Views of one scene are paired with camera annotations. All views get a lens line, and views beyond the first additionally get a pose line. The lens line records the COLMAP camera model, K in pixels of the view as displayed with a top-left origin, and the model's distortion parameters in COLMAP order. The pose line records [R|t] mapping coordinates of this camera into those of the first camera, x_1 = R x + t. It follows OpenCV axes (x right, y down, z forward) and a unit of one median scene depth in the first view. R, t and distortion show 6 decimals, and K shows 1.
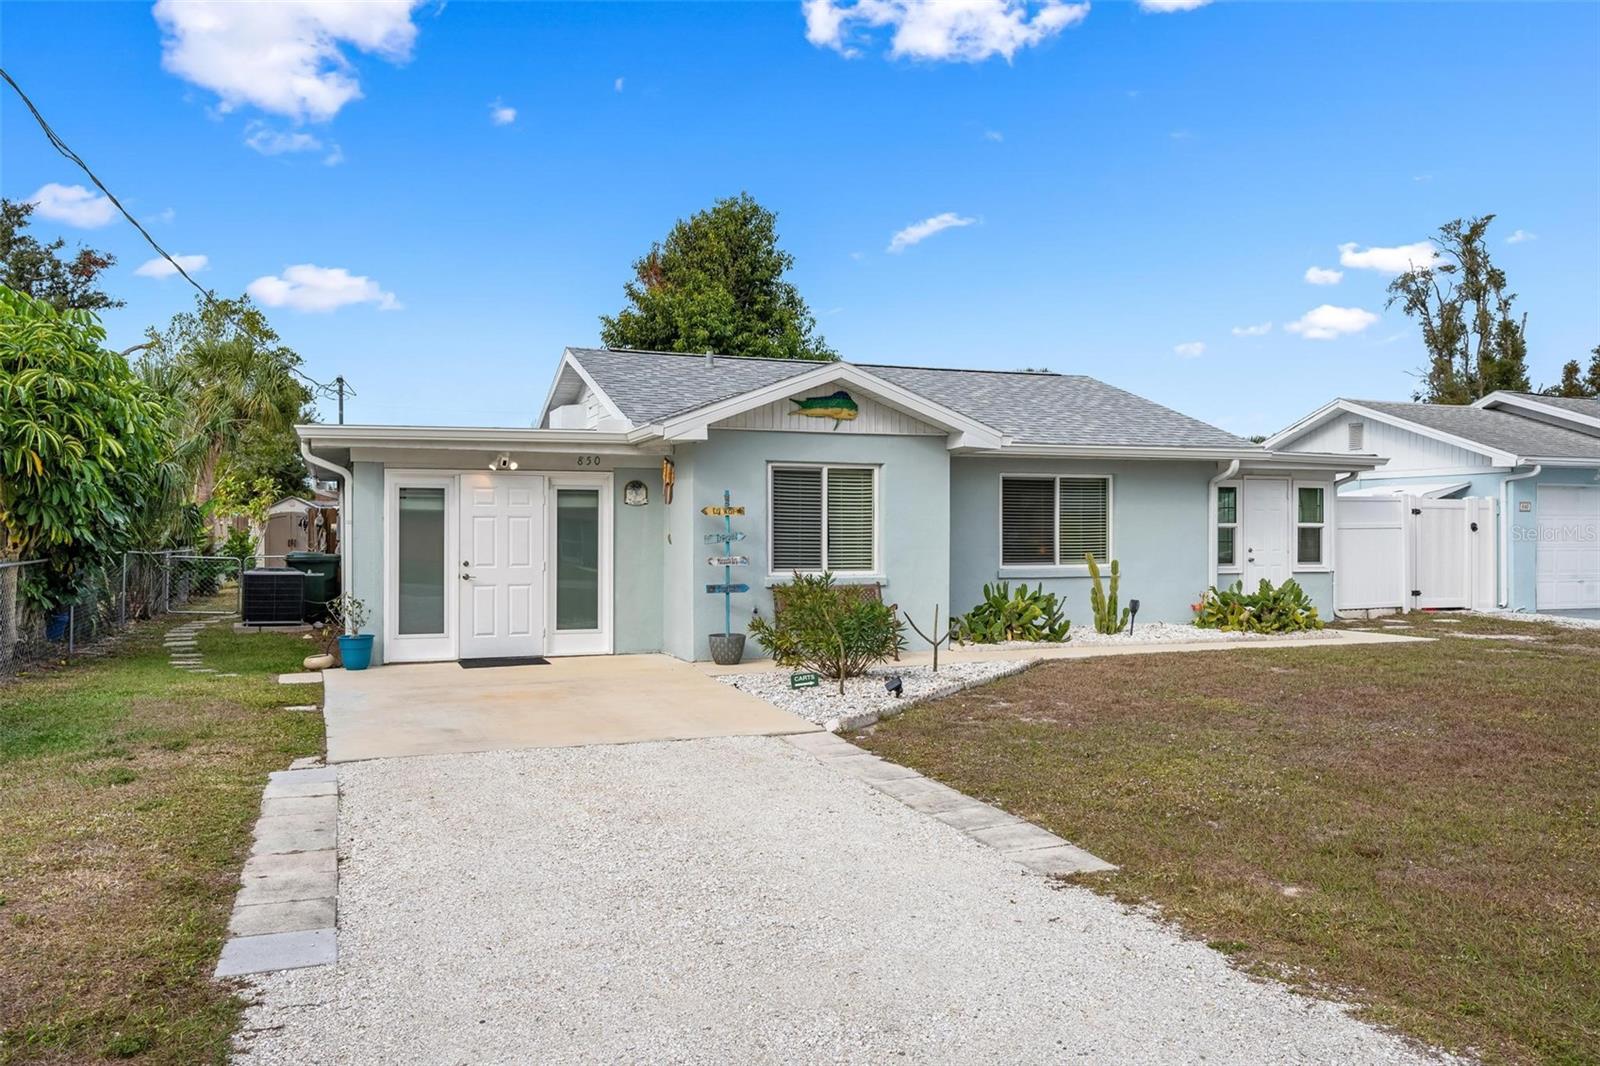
lens RADIAL K [[1205.6, 0, 800.0], [0, 1205.6, 533.0], [0, 0, 1]] dist [-0.006525, -0.002509]
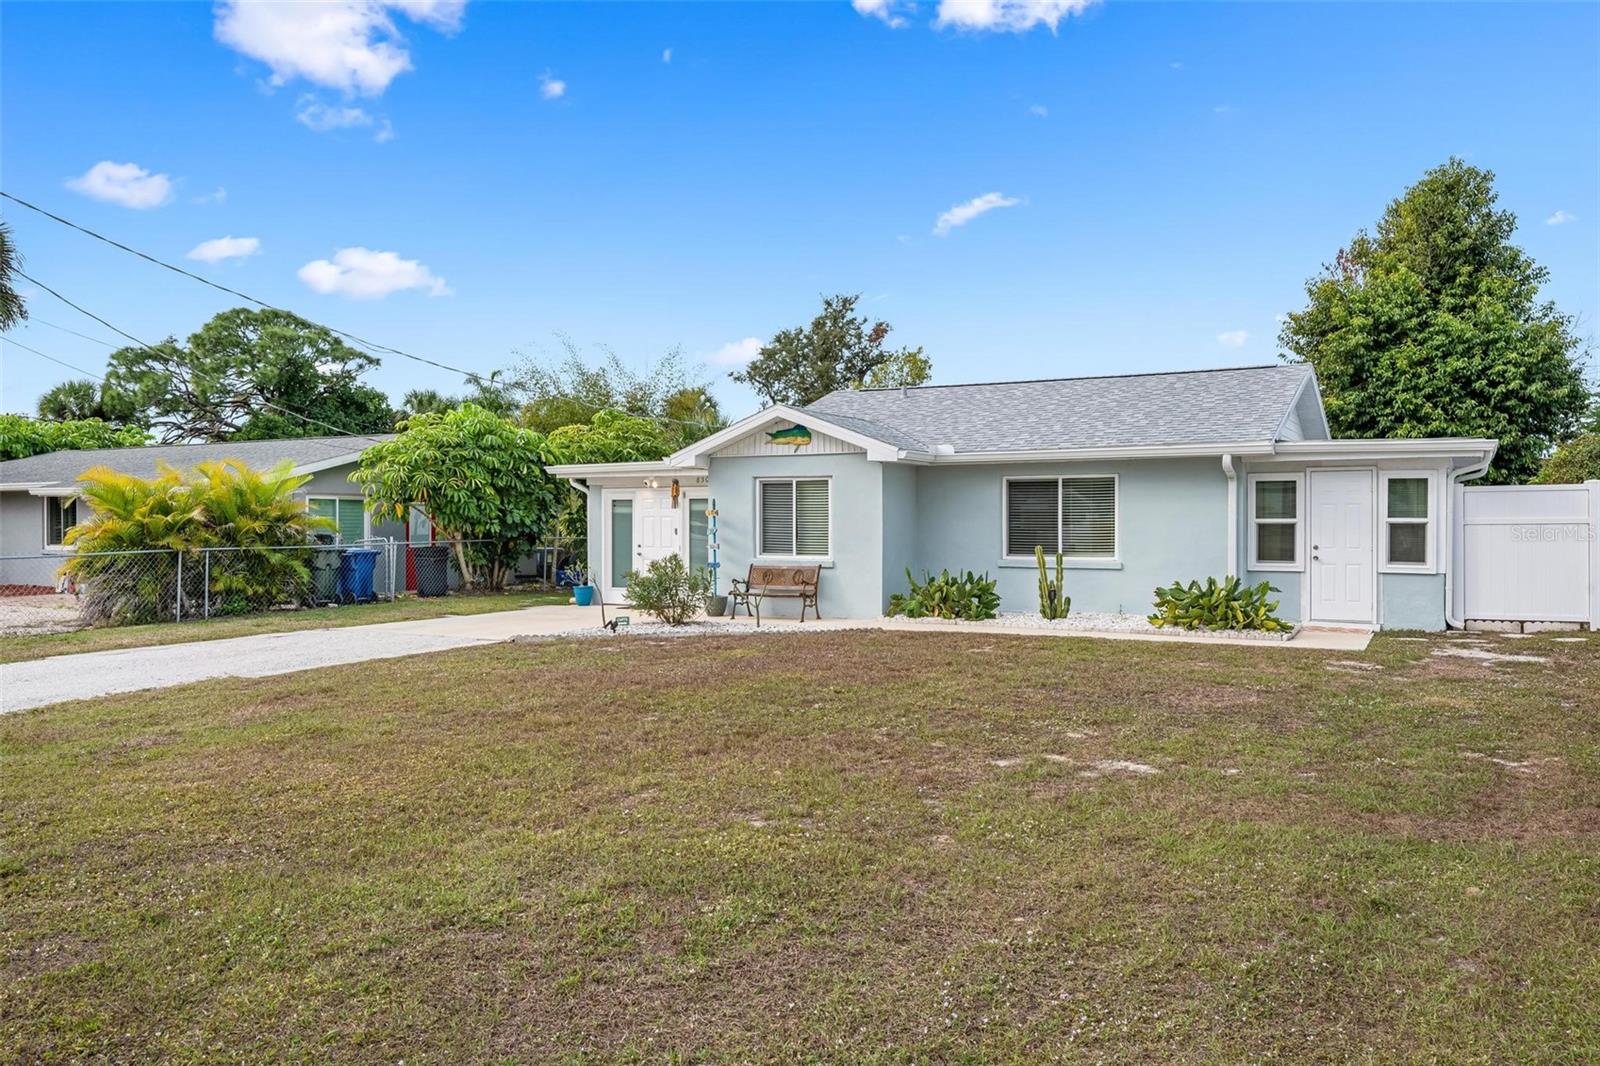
lens RADIAL K [[1161.2, 0, 800.0], [0, 1161.2, 533.0], [0, 0, 1]] dist [-0.001069, 0.000949]
pose [[0.651480, 0.007172, -0.758632, 0.885653], [-0.001265, 0.999964, 0.008367, -0.004403], [0.758665, -0.004491, 0.651466, 0.122073]]
